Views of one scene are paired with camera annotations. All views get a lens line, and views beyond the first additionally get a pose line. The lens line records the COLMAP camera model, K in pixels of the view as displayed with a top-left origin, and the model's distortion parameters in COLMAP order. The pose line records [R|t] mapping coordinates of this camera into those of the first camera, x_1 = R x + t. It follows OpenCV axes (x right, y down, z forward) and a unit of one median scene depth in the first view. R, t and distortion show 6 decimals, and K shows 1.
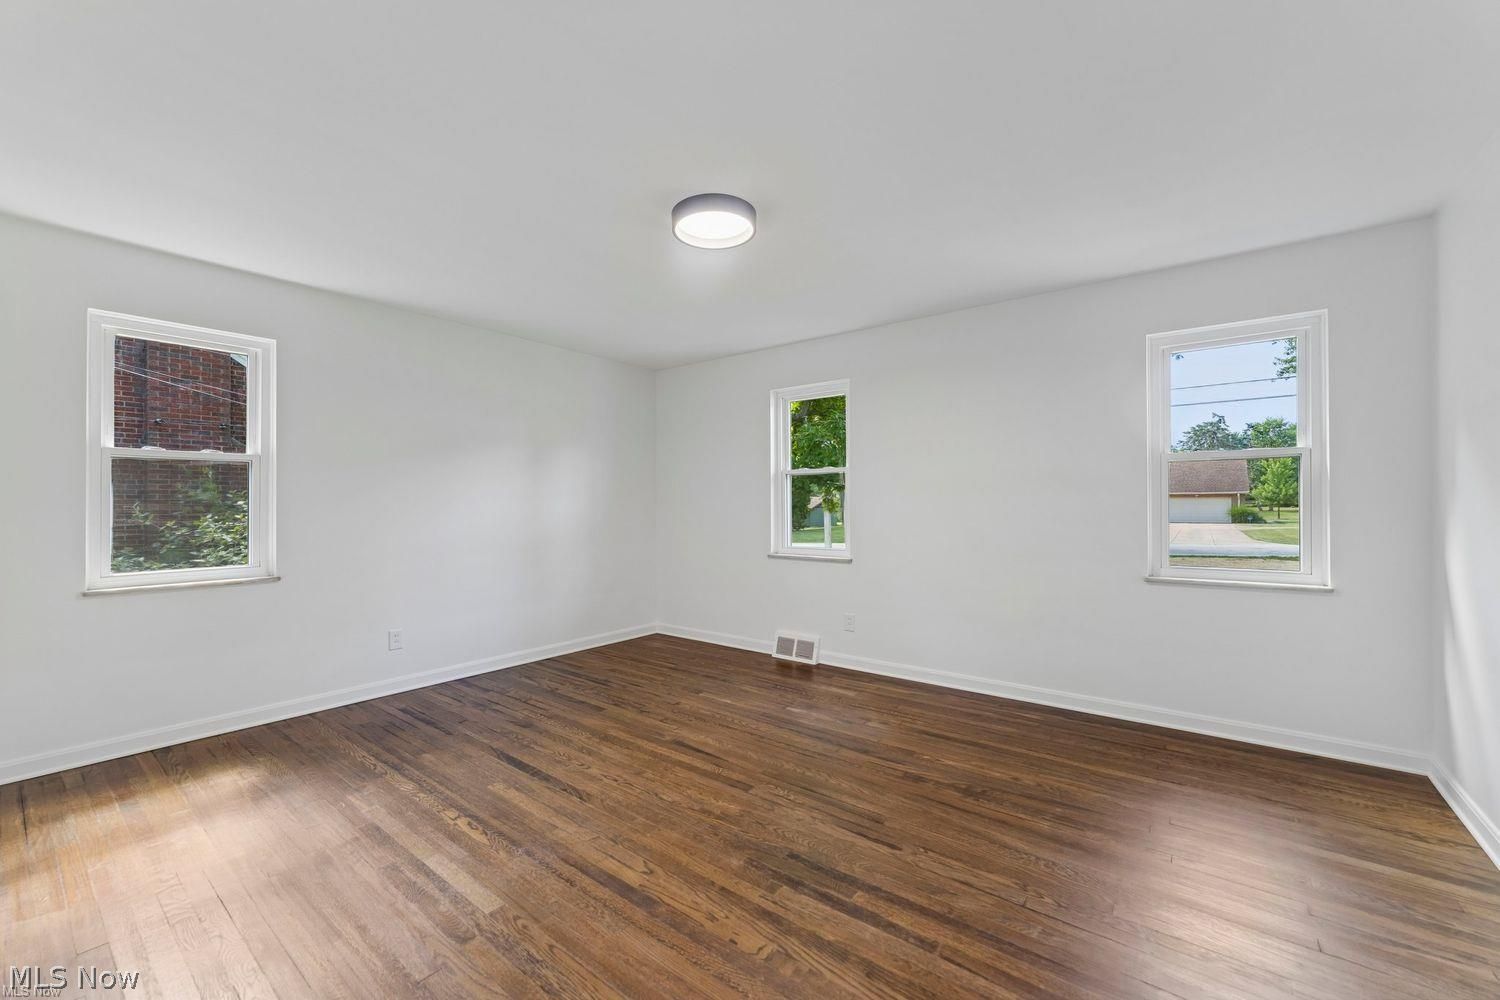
lens RADIAL K [[617.8, 0, 750.0], [0, 617.8, 500.0], [0, 0, 1]] dist [-0.001793, -0.000141]
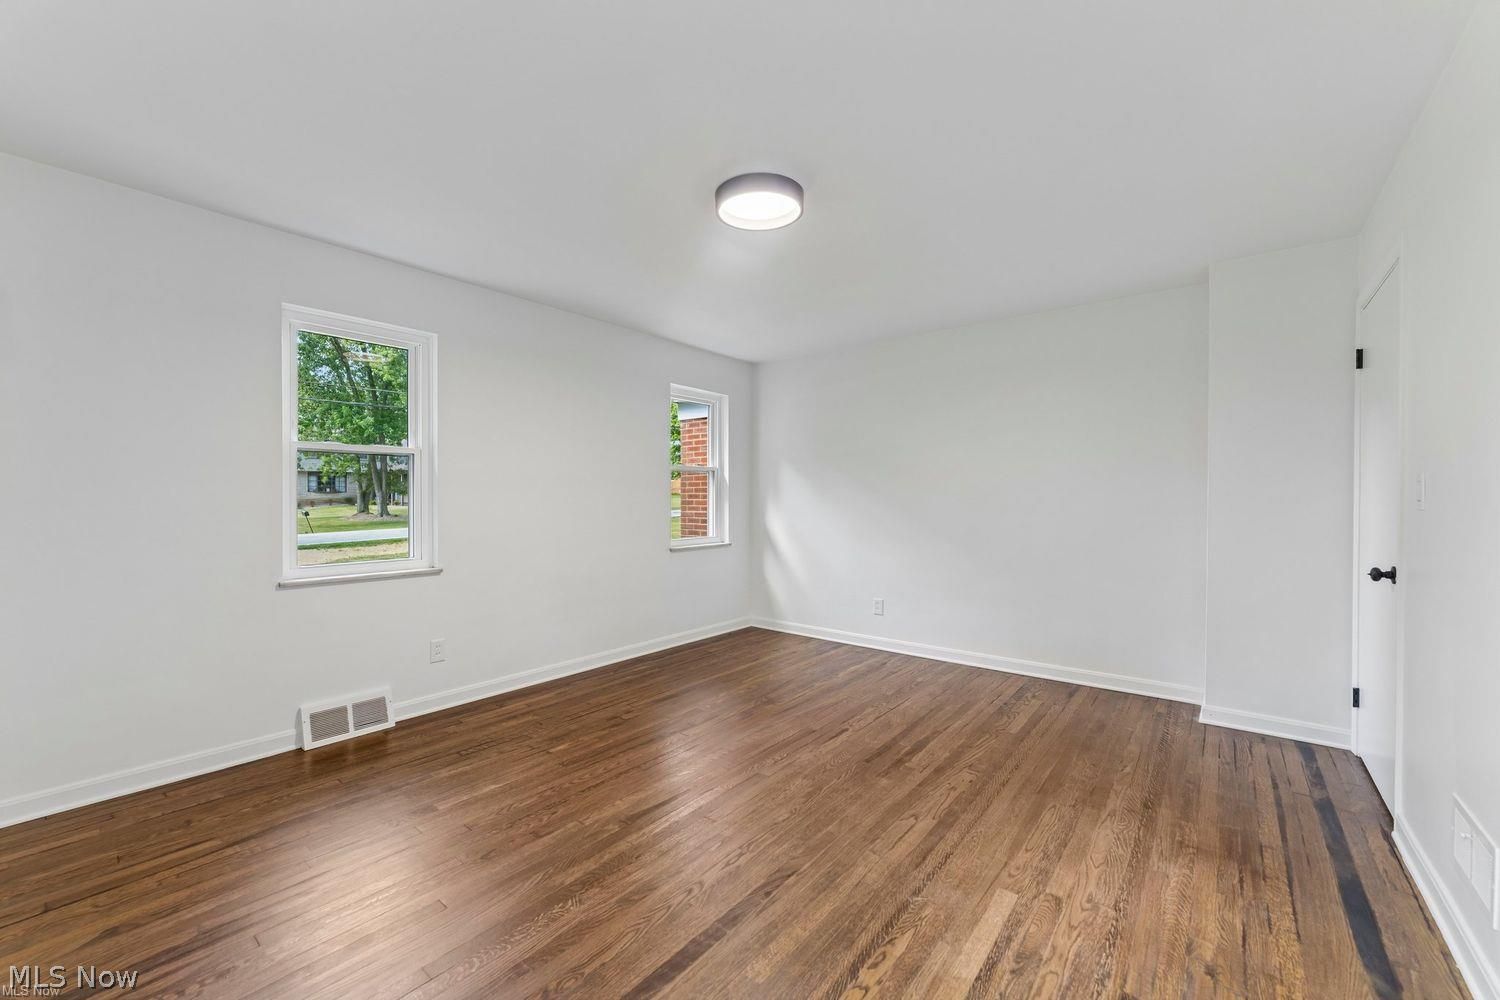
lens RADIAL K [[617.8, 0, 750.0], [0, 617.8, 500.0], [0, 0, 1]] dist [-0.001793, -0.000141]
pose [[-0.021944, -0.000907, 0.999759, -1.081889], [-0.009974, 0.999950, 0.000688, 0.011466], [-0.999709, -0.009956, -0.021952, 1.106011]]
